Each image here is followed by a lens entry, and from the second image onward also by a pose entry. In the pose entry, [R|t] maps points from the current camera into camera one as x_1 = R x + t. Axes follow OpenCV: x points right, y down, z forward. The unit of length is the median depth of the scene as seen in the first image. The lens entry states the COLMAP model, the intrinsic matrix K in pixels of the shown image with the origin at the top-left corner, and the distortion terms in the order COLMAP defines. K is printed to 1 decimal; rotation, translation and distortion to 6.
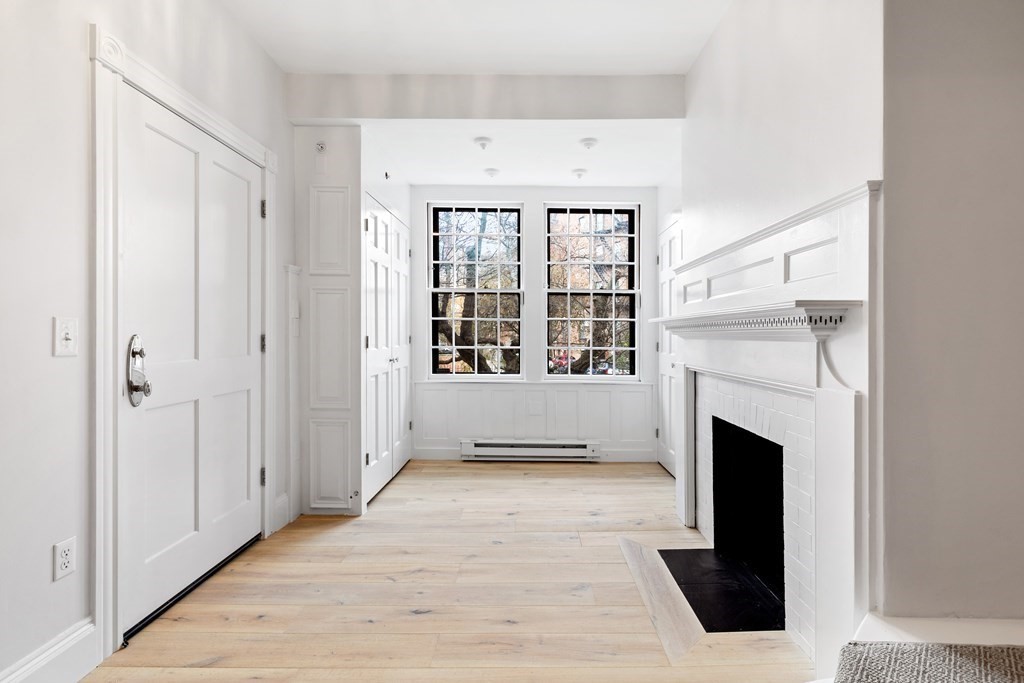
lens RADIAL K [[459.6, 0, 529.0], [0, 459.6, 336.4], [0, 0, 1]] dist [0.004442, -0.002185]
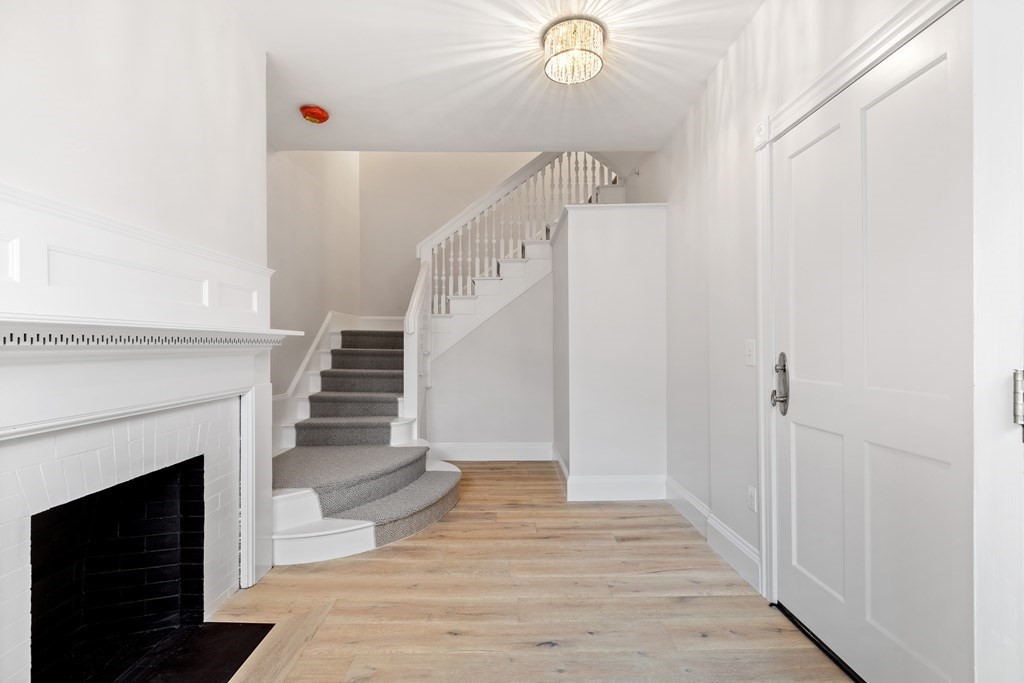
lens RADIAL K [[459.6, 0, 511.5], [0, 459.6, 342.8], [0, 0, 1]] dist [0.004442, -0.002185]
pose [[-0.999920, 0.000175, -0.012646, -0.095236], [0.000252, 0.999981, -0.006089, -0.011180], [0.012644, -0.006091, -0.999902, 1.238903]]
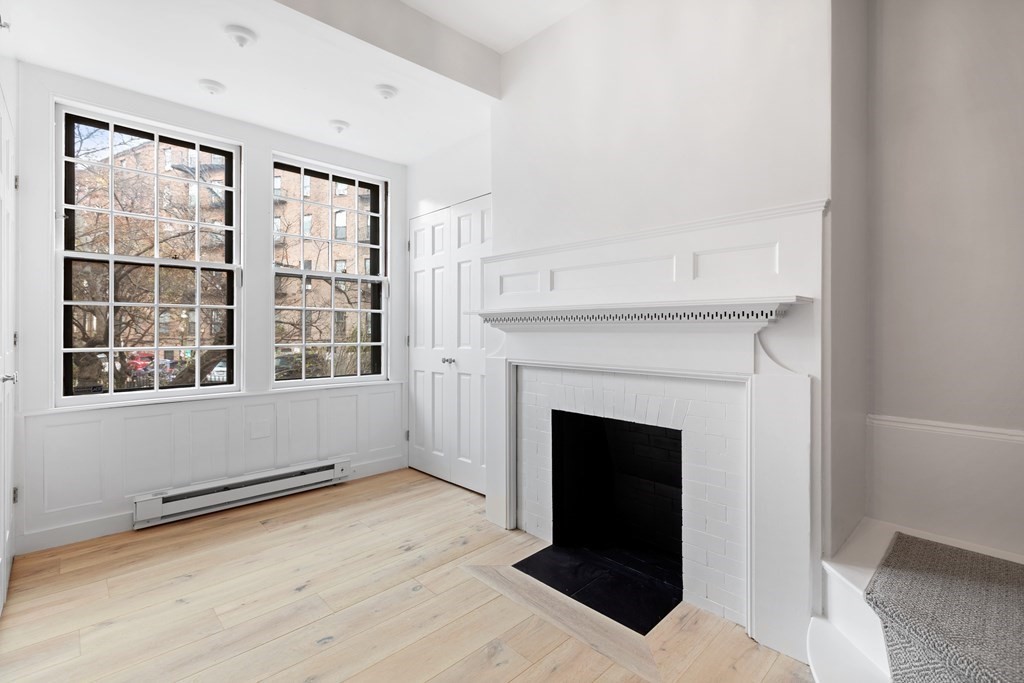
lens RADIAL K [[459.6, 0, 497.1], [0, 459.6, 326.0], [0, 0, 1]] dist [0.004442, -0.002185]
pose [[0.738846, -0.003256, 0.673867, -0.287921], [0.007564, 0.999965, -0.003461, -0.003577], [-0.673832, 0.007654, 0.738845, 0.286909]]
